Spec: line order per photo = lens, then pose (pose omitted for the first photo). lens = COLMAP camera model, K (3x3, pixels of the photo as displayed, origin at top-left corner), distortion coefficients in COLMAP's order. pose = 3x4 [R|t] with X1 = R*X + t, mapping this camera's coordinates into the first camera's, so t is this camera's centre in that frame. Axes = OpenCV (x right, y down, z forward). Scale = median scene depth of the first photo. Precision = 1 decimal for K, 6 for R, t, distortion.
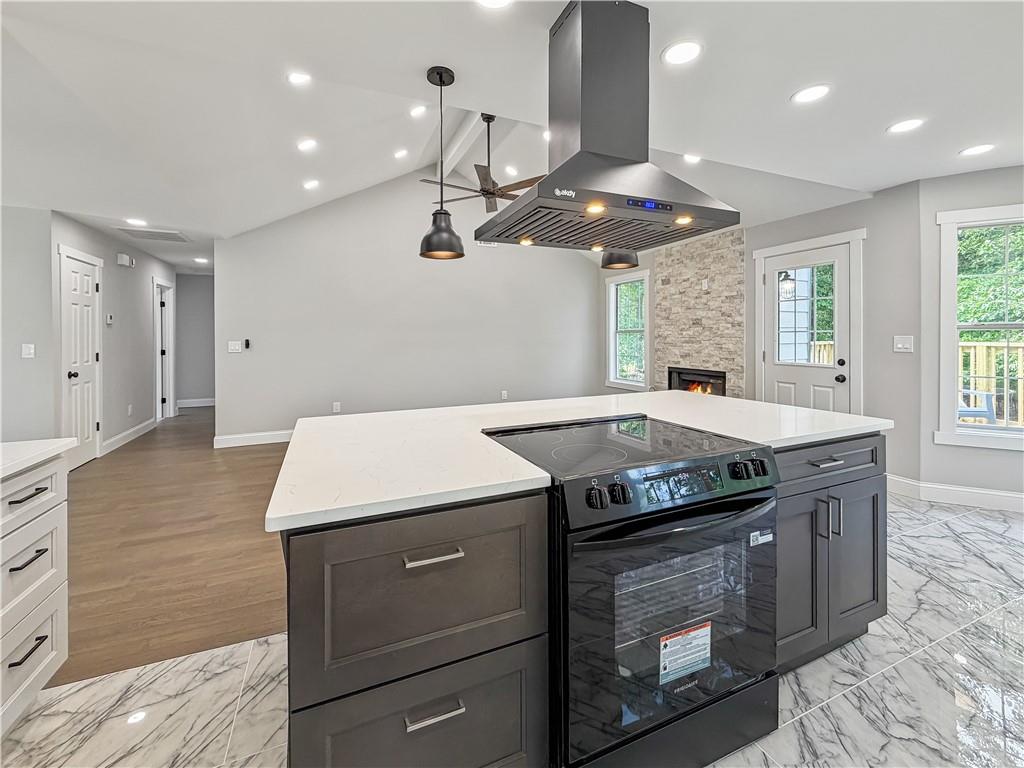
lens RADIAL K [[446.8, 0, 526.4], [0, 446.8, 336.6], [0, 0, 1]] dist [-0.009008, 0.000272]
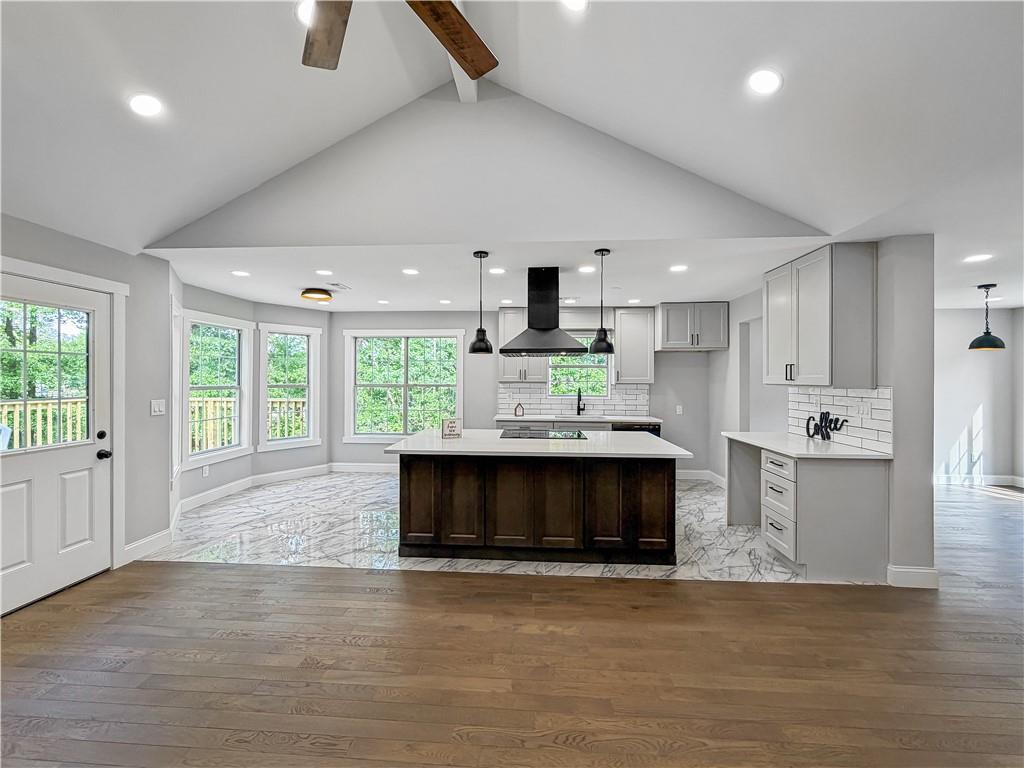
lens RADIAL K [[419.7, 0, 506.5], [0, 419.7, 379.0], [0, 0, 1]] dist [-0.001591, 0.000221]
pose [[-0.882093, 0.005711, 0.471040, -0.252618], [0.006142, 0.999981, -0.000622, -0.031633], [-0.471035, 0.002345, -0.882111, 1.041386]]
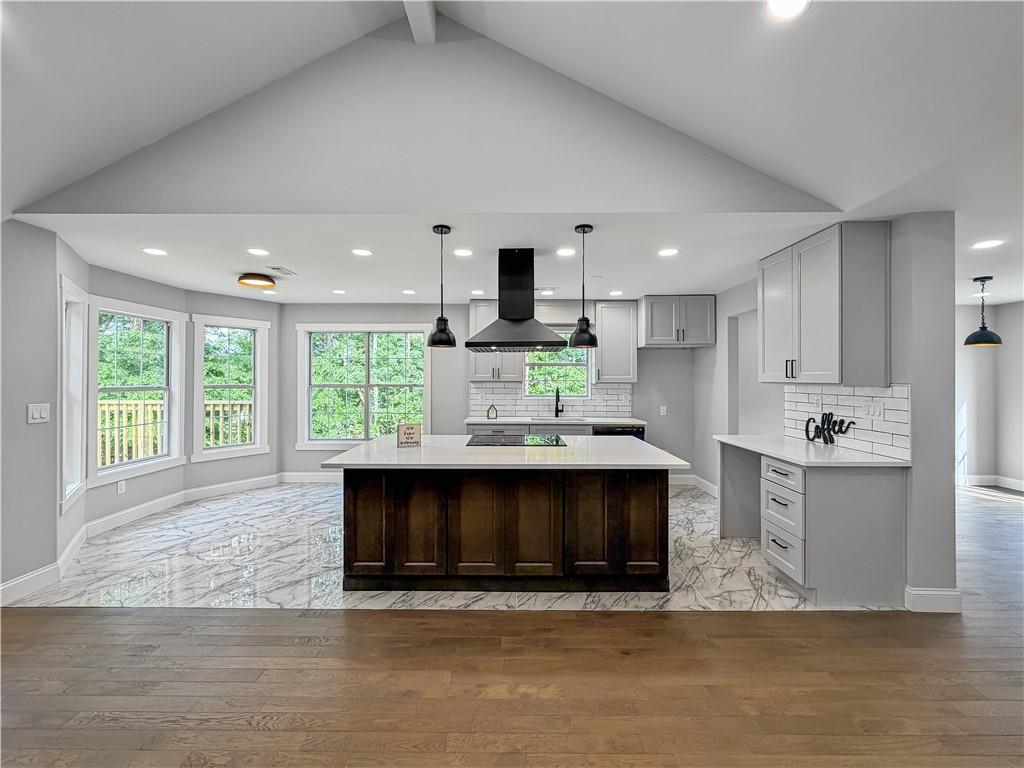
lens RADIAL K [[419.7, 0, 510.2], [0, 419.7, 380.3], [0, 0, 1]] dist [-0.001591, 0.000221]
pose [[-0.909048, 0.007002, 0.416632, -0.219882], [0.008490, 0.999962, 0.001717, -0.028074], [-0.416604, 0.005098, -0.909074, 0.944745]]
